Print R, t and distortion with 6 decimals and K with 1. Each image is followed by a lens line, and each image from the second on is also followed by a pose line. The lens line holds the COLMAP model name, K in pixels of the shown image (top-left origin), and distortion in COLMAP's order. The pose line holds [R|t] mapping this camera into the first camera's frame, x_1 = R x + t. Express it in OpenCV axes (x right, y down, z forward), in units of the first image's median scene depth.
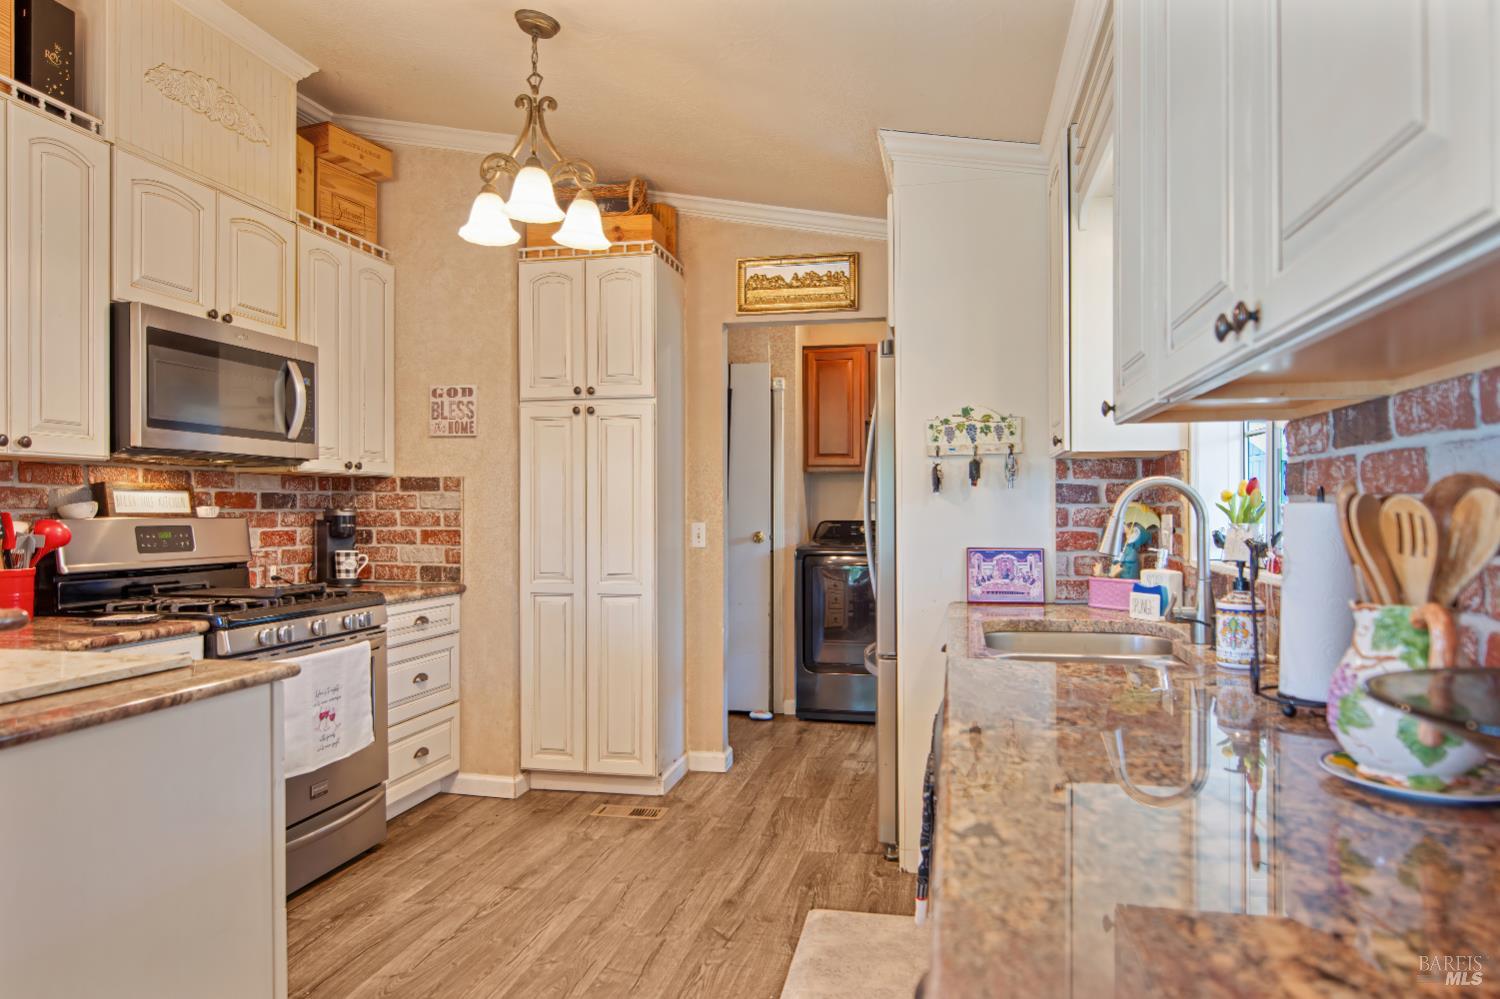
lens RADIAL K [[935.6, 0, 758.9], [0, 935.6, 508.2], [0, 0, 1]] dist [0.003594, -0.002991]
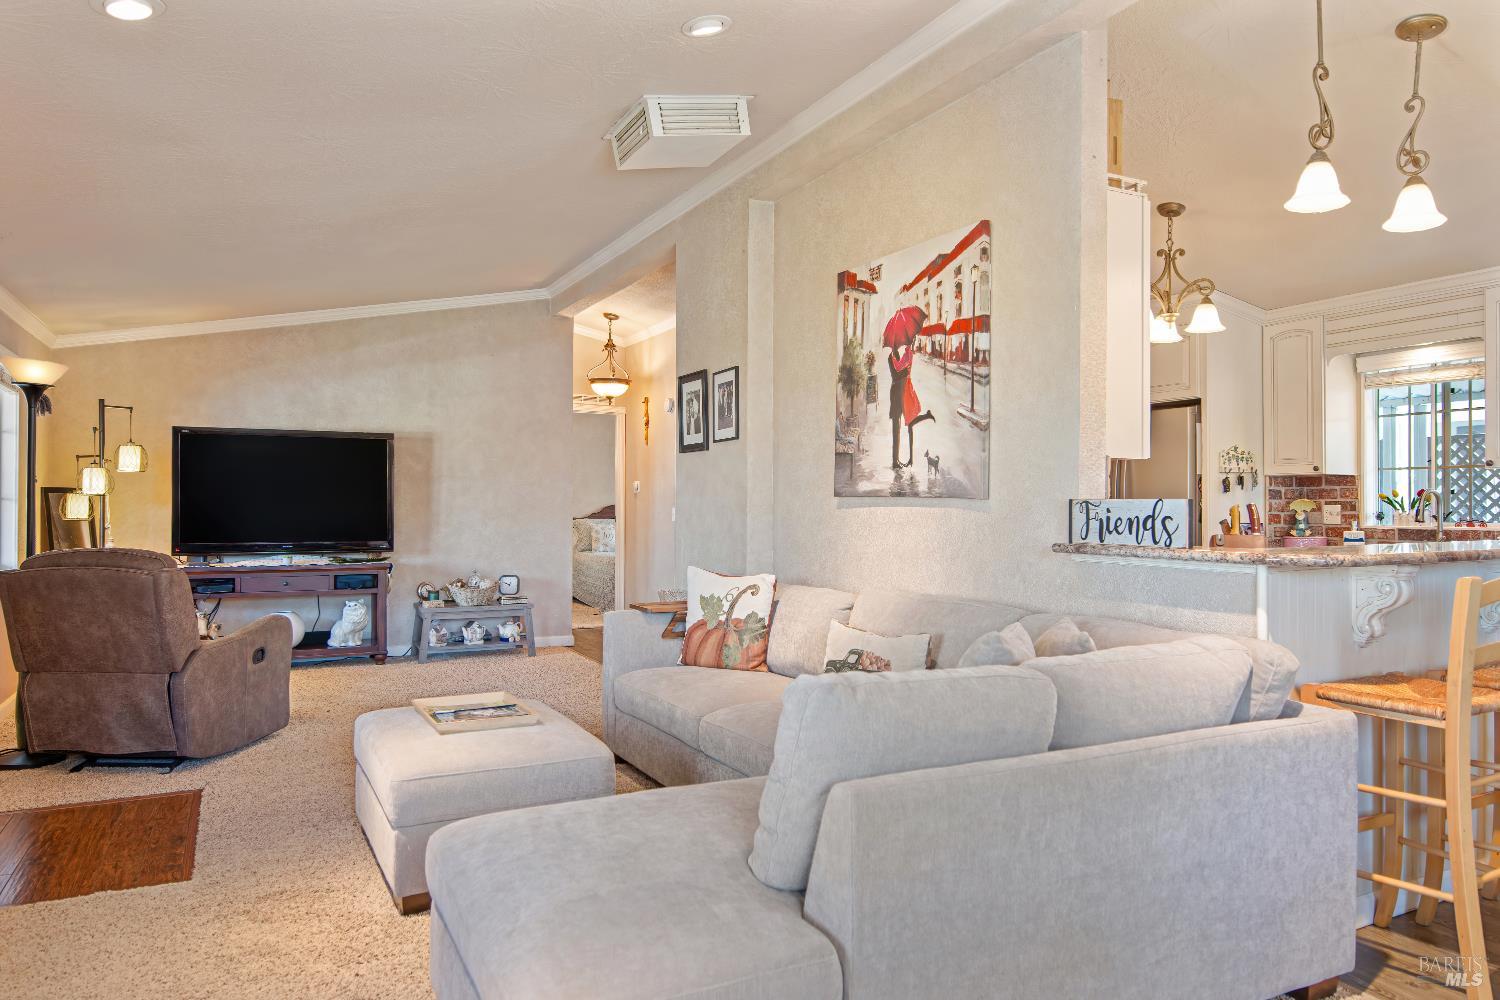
lens RADIAL K [[1000.8, 0, 752.3], [0, 1000.8, 499.1], [0, 0, 1]] dist [0.005773, 0.003085]
pose [[0.772391, 0.005823, 0.635121, -1.761016], [-0.003412, 0.999982, -0.005019, 0.008236], [-0.635139, 0.001710, 0.772396, 0.087982]]
